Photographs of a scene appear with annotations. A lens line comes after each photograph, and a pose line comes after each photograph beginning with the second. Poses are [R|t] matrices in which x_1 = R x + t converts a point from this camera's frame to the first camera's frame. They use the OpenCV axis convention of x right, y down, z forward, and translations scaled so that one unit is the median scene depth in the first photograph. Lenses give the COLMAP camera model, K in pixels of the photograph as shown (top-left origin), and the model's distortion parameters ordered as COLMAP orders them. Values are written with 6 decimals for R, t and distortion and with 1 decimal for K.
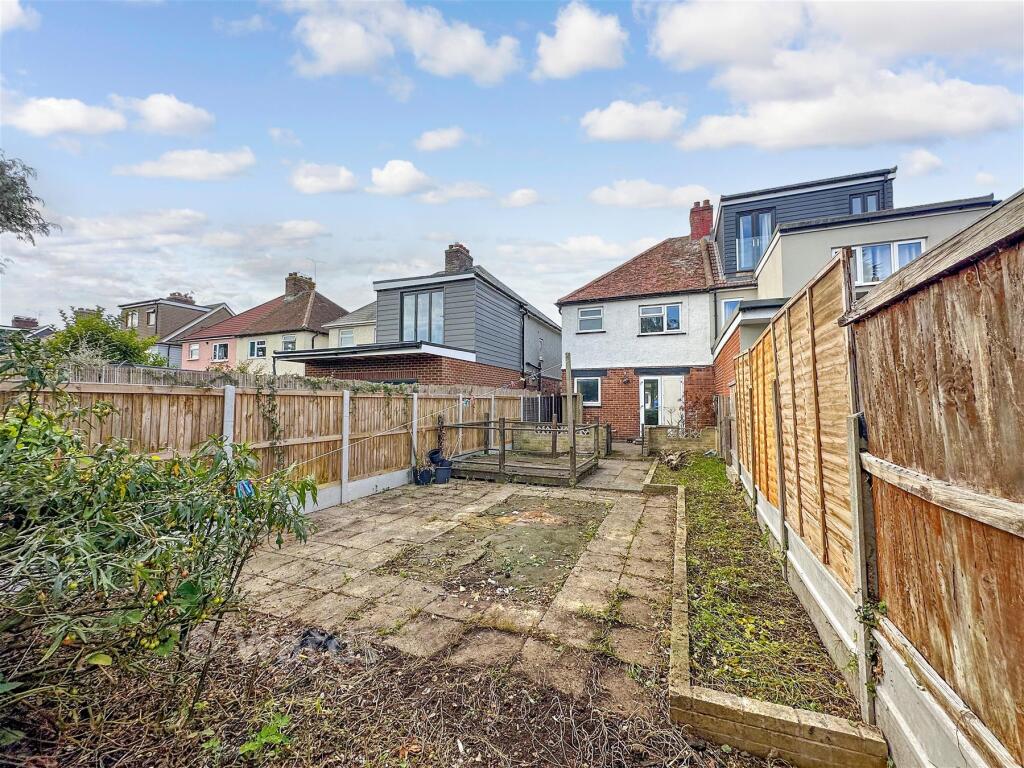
lens RADIAL K [[409.8, 0, 513.0], [0, 409.8, 382.0], [0, 0, 1]] dist [0.002207, 0.000302]
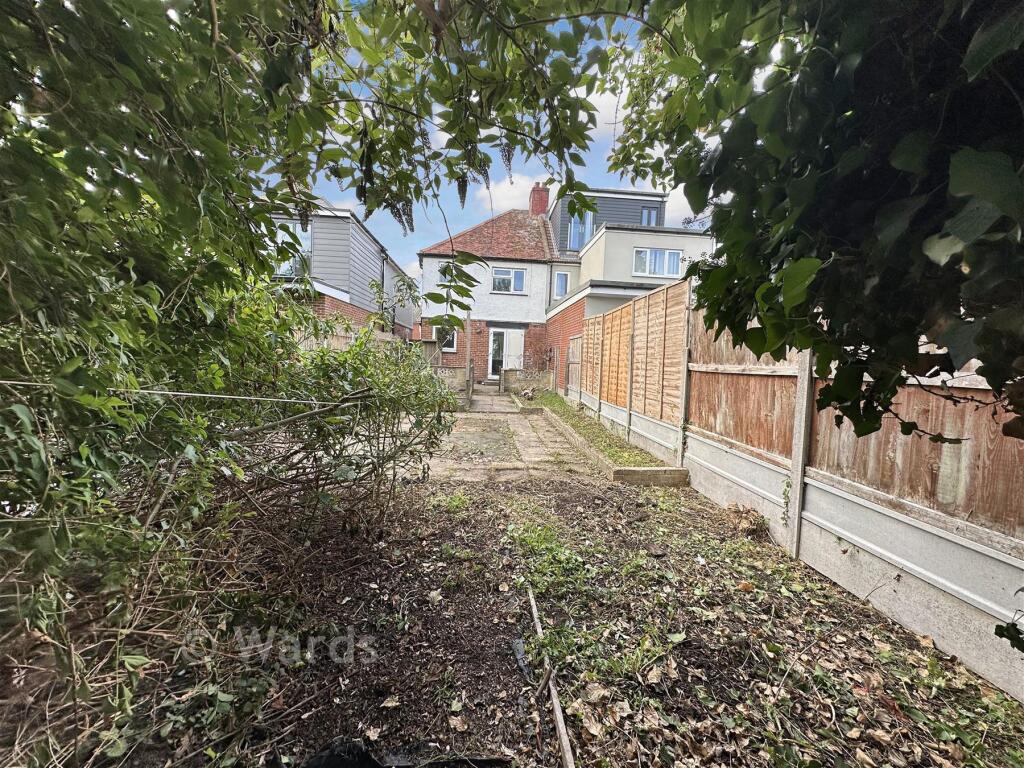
lens RADIAL K [[409.8, 0, 515.0], [0, 409.8, 380.3], [0, 0, 1]] dist [0.002207, 0.000302]
pose [[0.894177, 0.011822, 0.447558, -0.159536], [-0.063075, 0.993007, 0.099788, 0.013104], [-0.443249, -0.117458, 0.888670, -0.098826]]
